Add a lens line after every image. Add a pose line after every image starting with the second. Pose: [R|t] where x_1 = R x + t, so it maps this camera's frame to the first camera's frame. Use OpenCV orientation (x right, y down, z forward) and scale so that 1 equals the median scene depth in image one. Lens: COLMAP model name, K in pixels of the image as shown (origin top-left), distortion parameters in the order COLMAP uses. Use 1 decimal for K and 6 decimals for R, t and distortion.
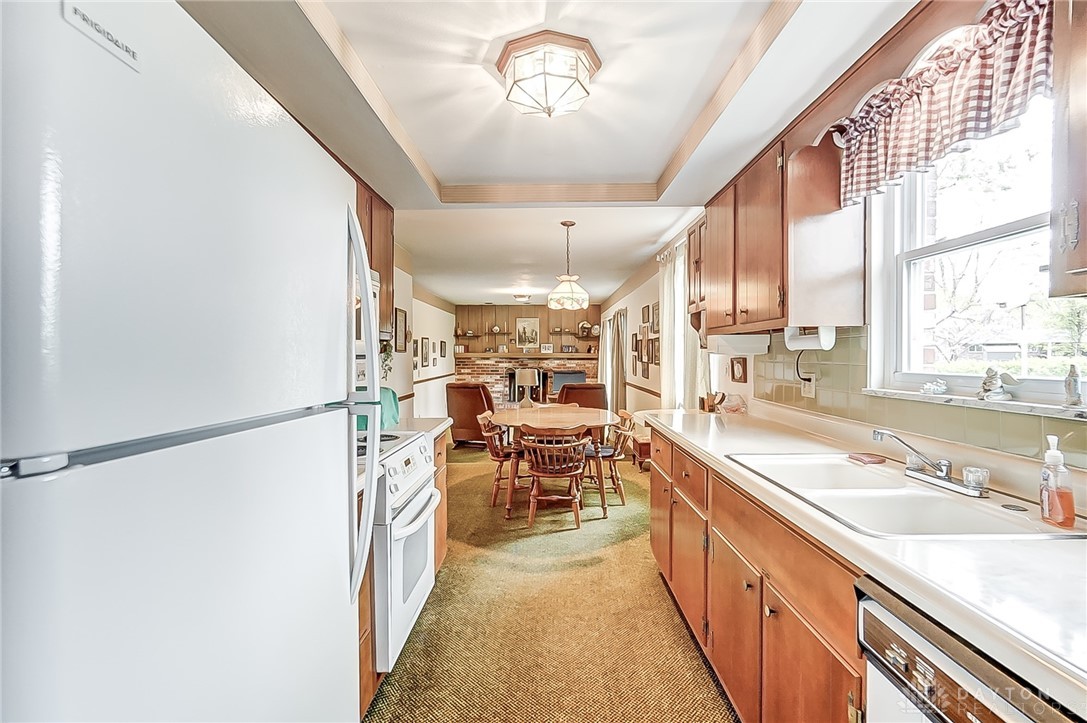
lens RADIAL K [[493.9, 0, 547.1], [0, 493.9, 356.8], [0, 0, 1]] dist [0.013439, 0.000437]
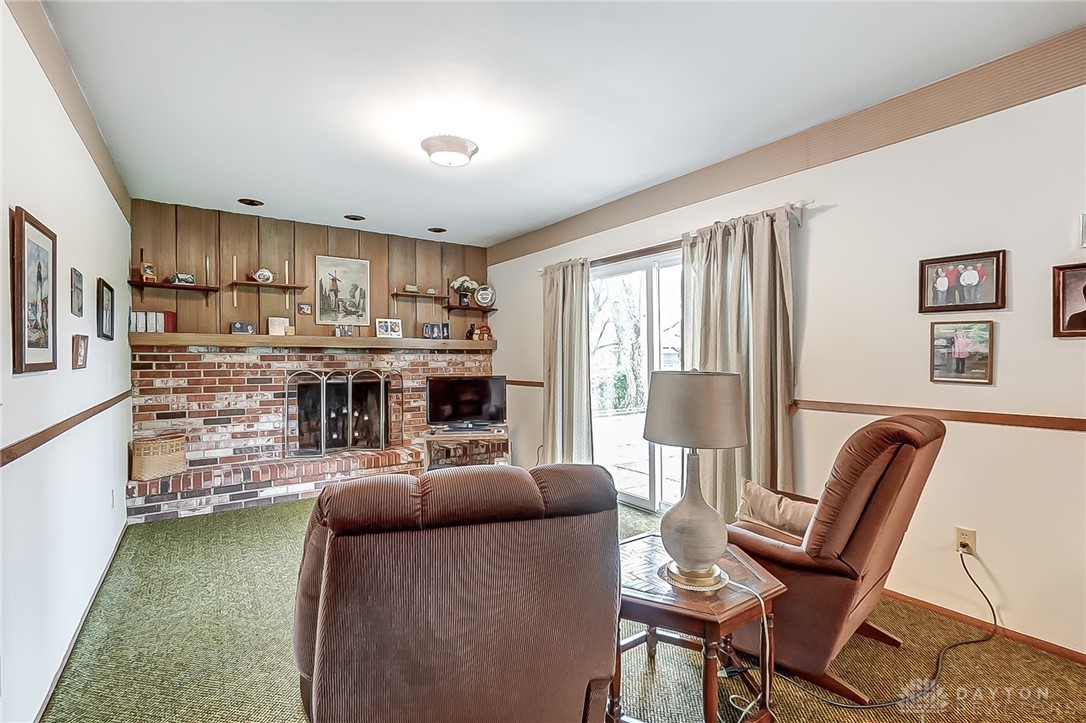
lens RADIAL K [[493.4, 0, 519.0], [0, 493.4, 352.6], [0, 0, 1]] dist [0.013439, 0.000437]
pose [[0.836851, 0.003744, 0.547417, -0.149139], [0.006646, 0.999833, -0.016998, 0.014236], [-0.547390, 0.017863, 0.836687, 0.553098]]
